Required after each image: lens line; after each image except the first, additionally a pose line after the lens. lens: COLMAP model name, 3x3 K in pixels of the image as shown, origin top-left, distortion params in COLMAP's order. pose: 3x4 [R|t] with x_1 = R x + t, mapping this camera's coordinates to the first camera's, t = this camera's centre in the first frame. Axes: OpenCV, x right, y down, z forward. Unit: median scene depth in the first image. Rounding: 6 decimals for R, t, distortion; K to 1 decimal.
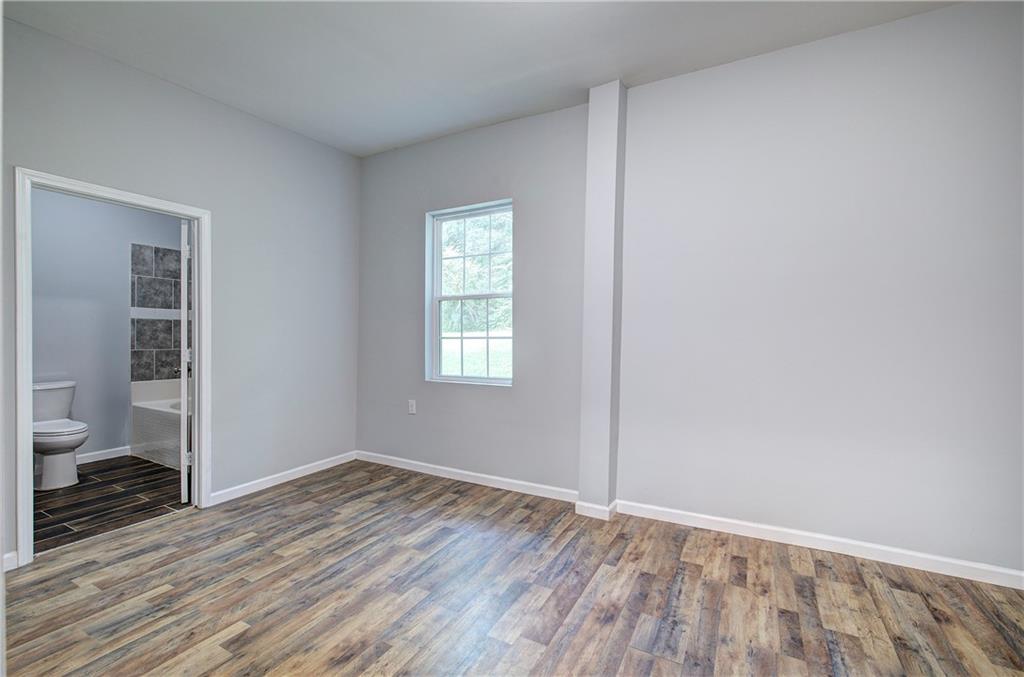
lens RADIAL K [[436.0, 0, 513.9], [0, 436.0, 334.2], [0, 0, 1]] dist [0.000043, 0.000273]
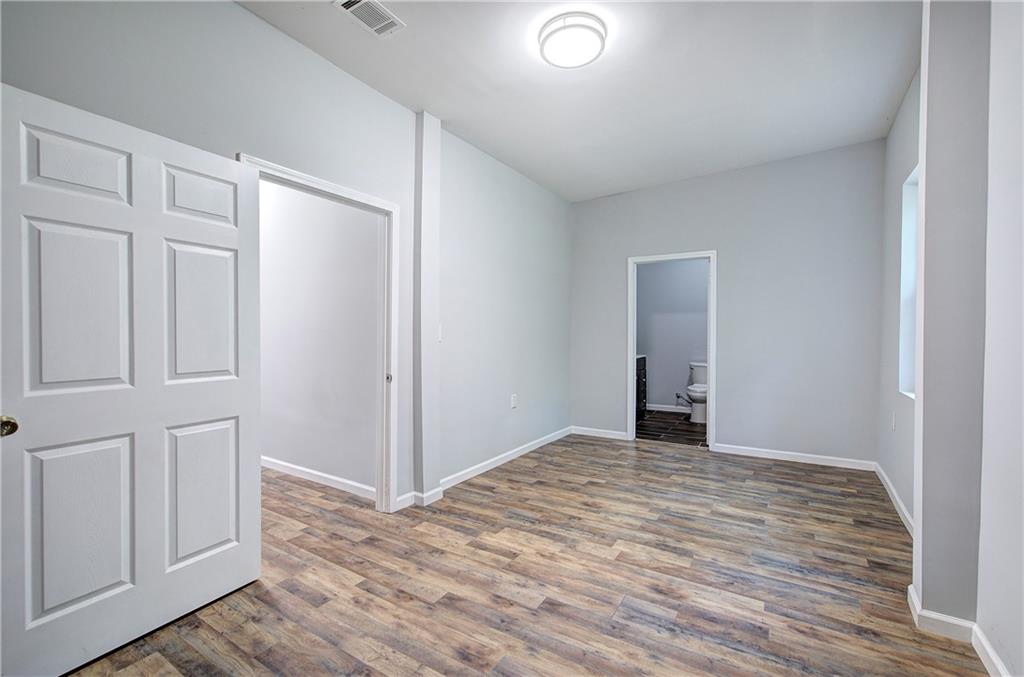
lens RADIAL K [[436.0, 0, 521.9], [0, 436.0, 336.6], [0, 0, 1]] dist [0.000043, 0.000273]
pose [[-0.040598, 0.004040, -0.999167, 0.924619], [-0.000529, 0.999992, 0.004065, 0.004543], [0.999175, 0.000694, -0.040595, 0.485392]]
